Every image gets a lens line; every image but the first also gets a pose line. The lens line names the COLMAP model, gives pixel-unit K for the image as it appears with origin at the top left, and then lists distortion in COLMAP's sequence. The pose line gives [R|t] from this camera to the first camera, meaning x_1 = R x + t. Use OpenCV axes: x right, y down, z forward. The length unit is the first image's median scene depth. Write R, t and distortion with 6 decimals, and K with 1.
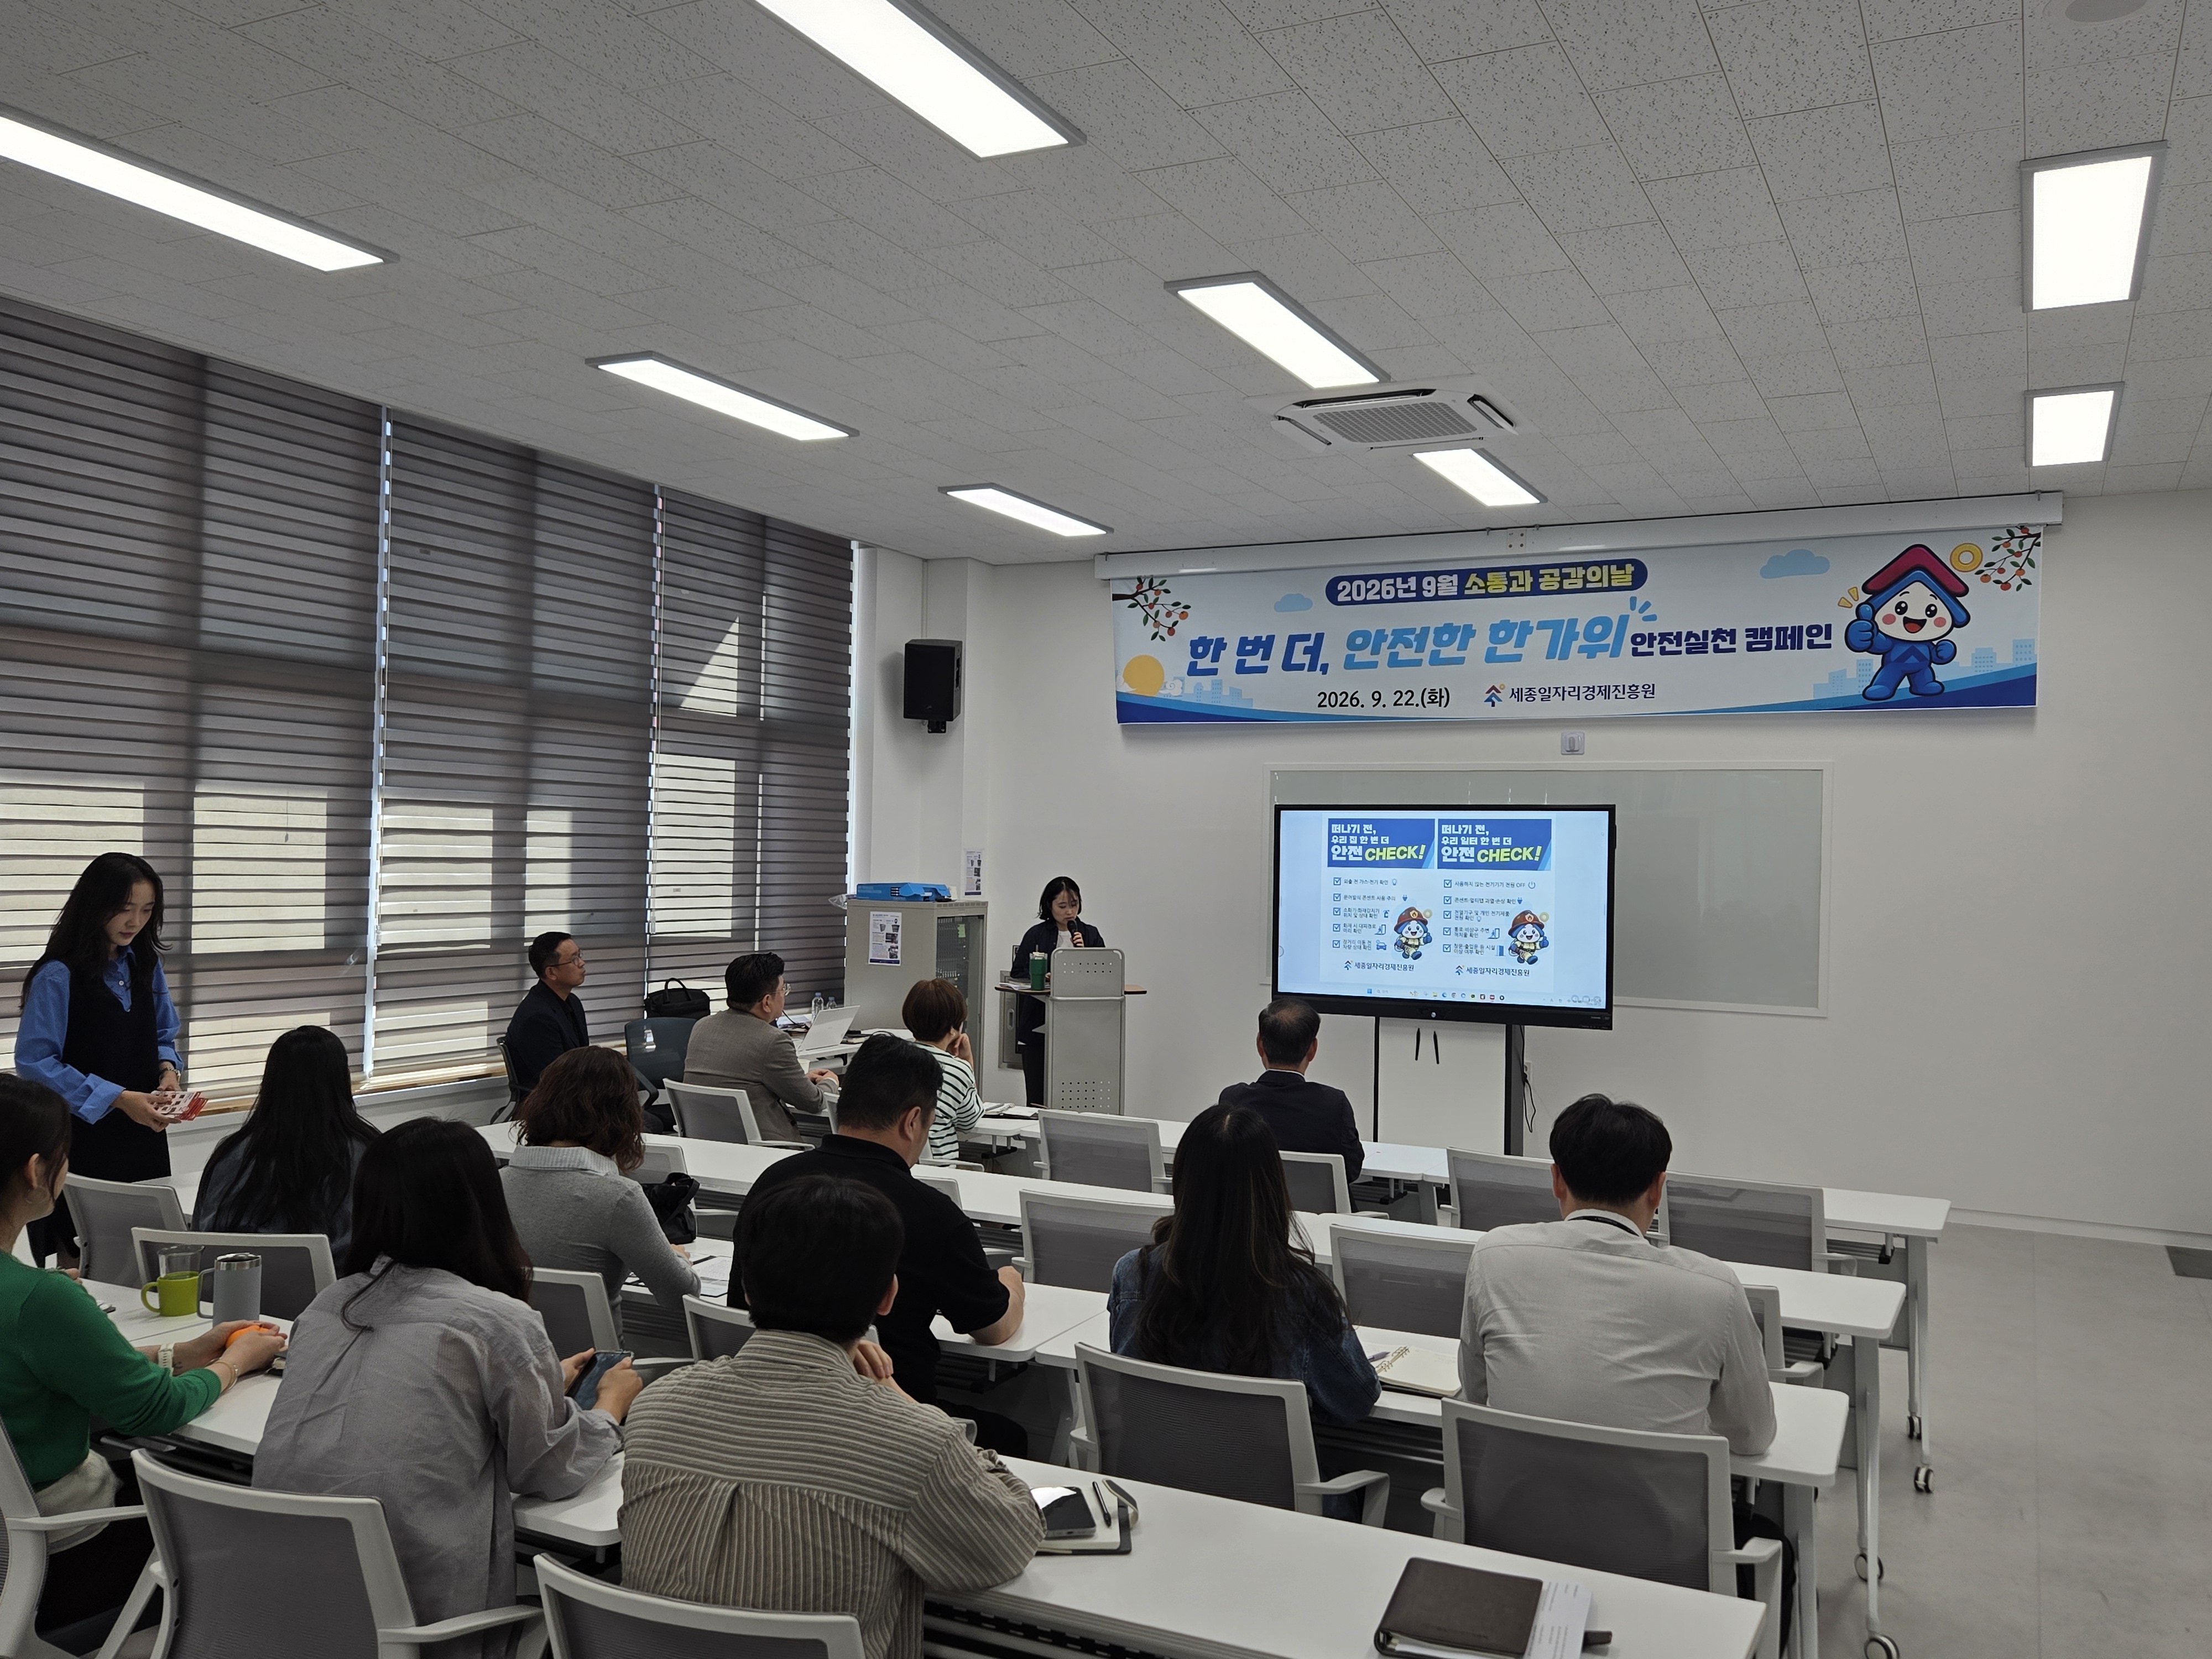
lens RADIAL K [[1766.6, 0, 1149.8], [0, 1766.6, 854.3], [0, 0, 1]] dist [0.090331, -0.102622]
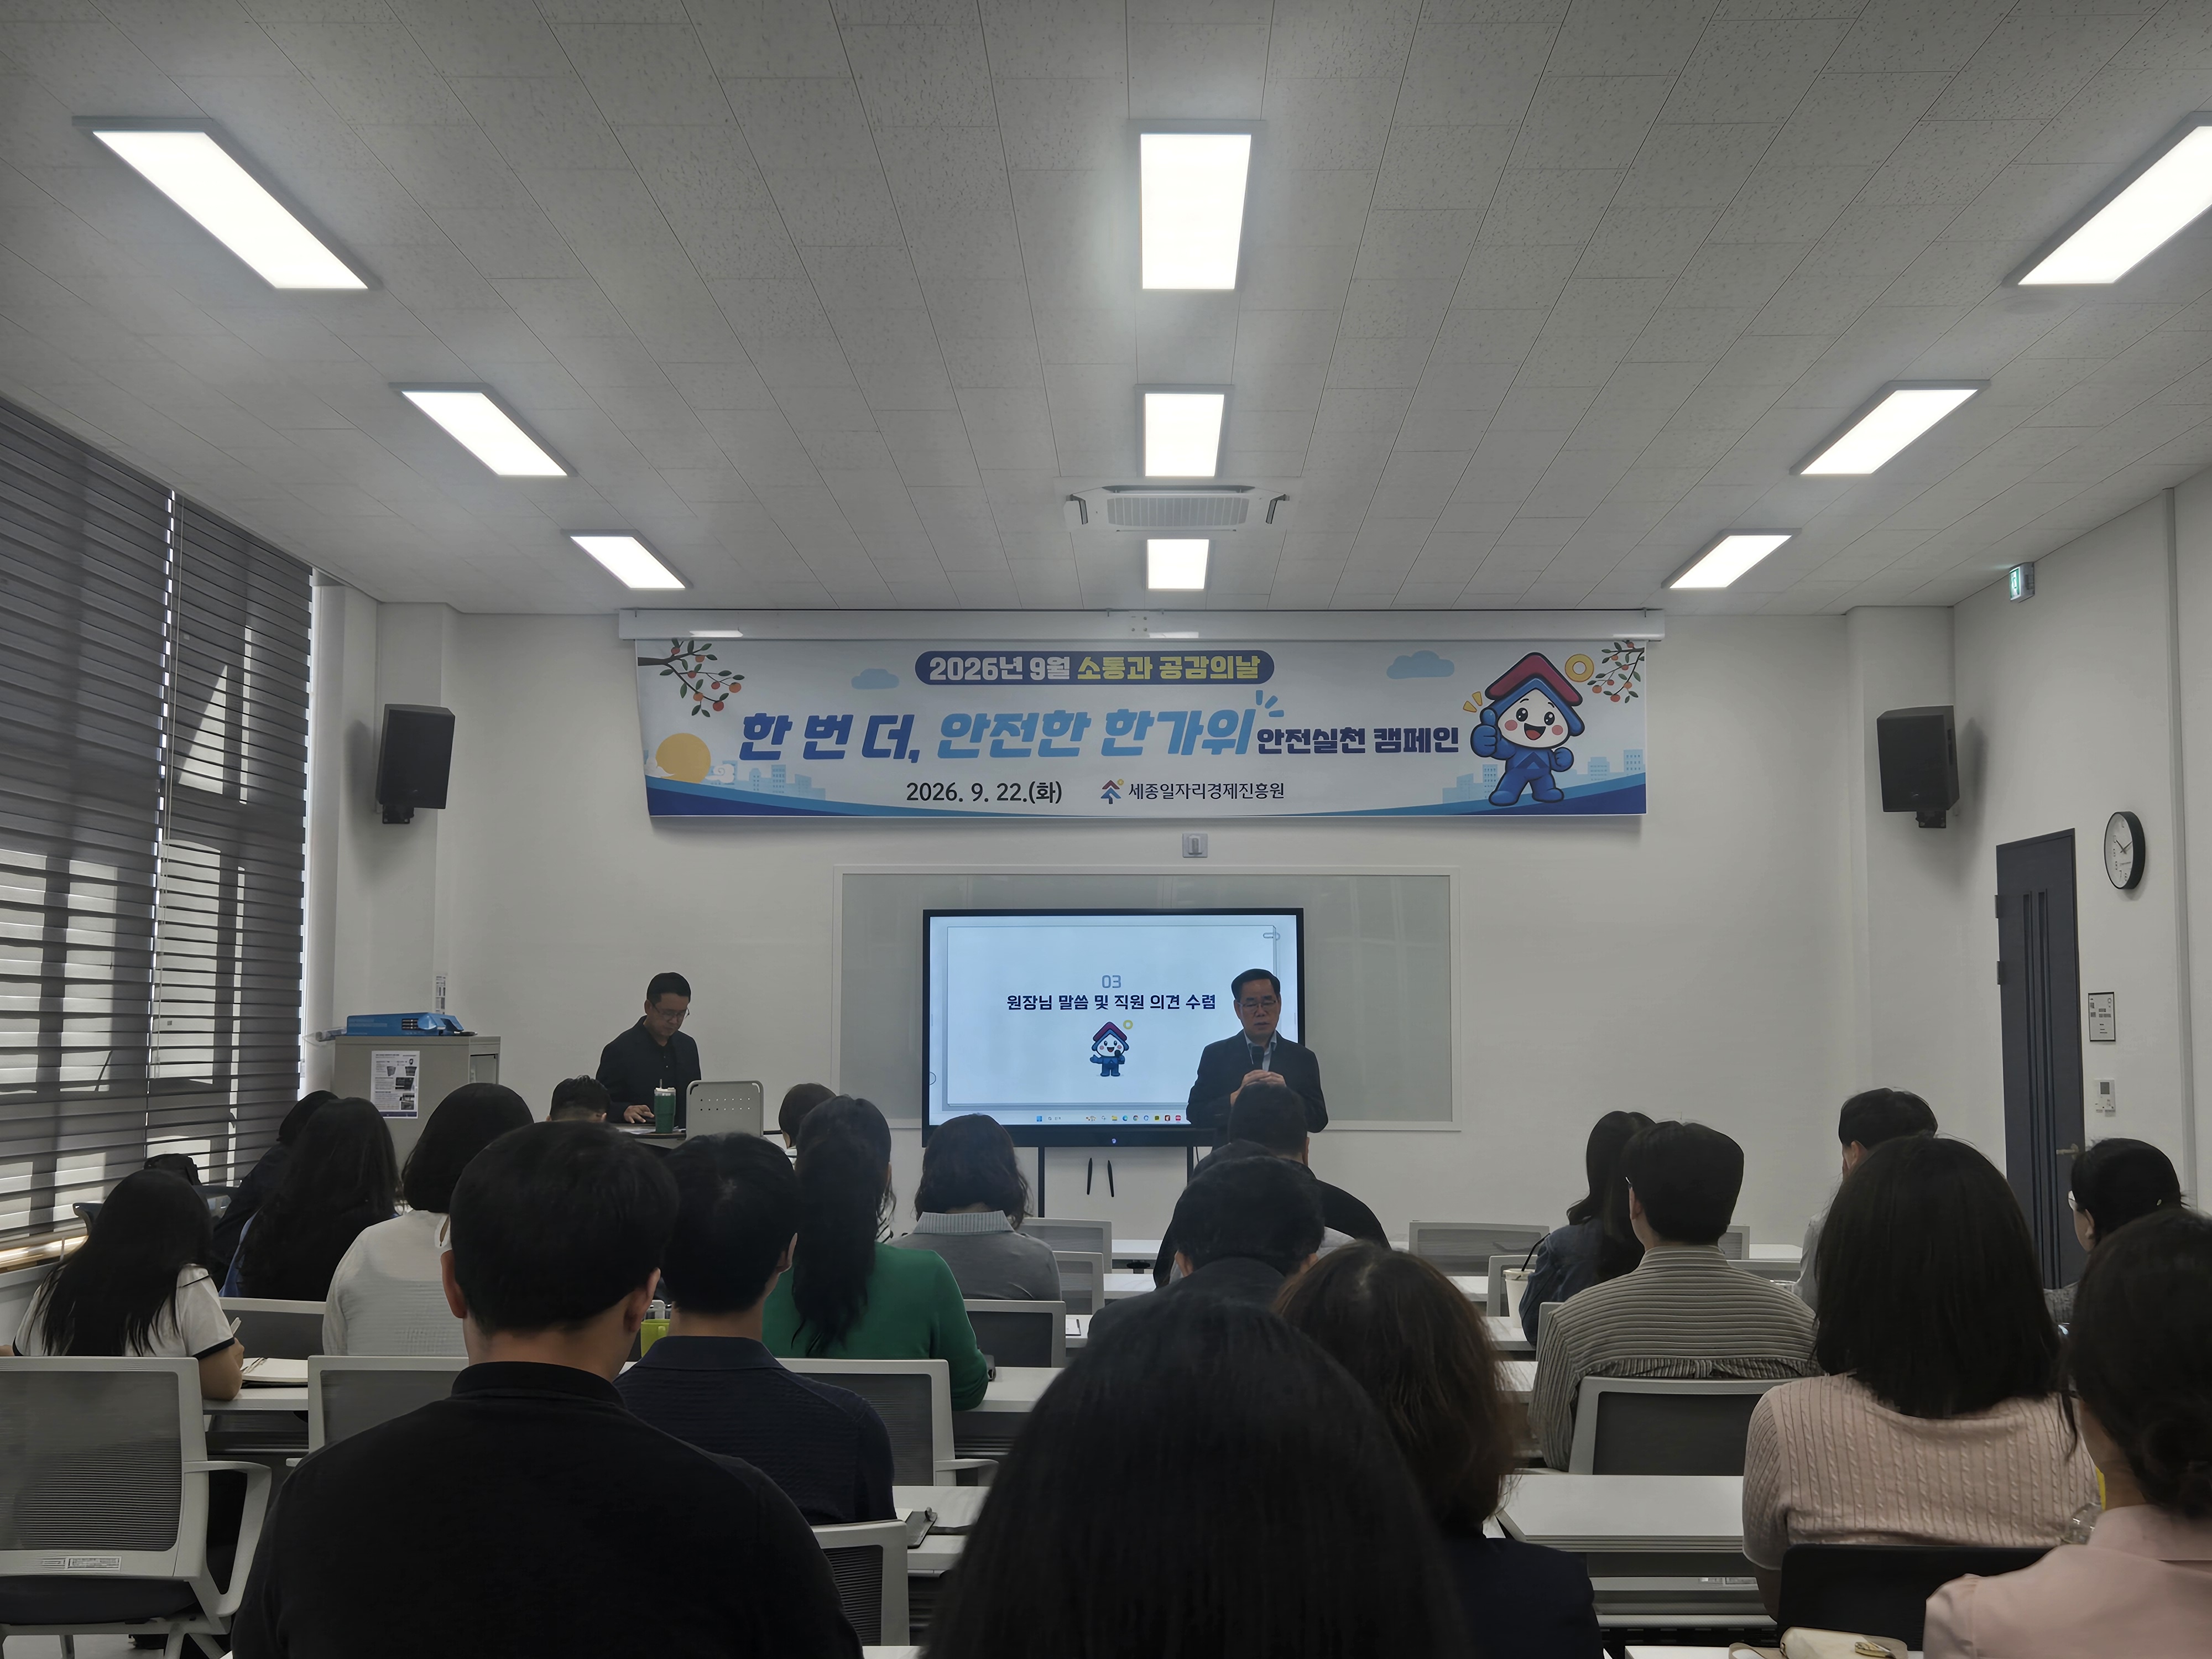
lens RADIAL K [[2530.5, 0, 1115.8], [0, 2530.5, 825.3], [0, 0, 1]] dist [0.156381, -0.419888]
pose [[0.906041, 0.014982, 0.422924, -0.355093], [0.016671, 0.997334, -0.071044, 0.019826], [-0.422861, 0.071420, 0.903376, -0.169494]]
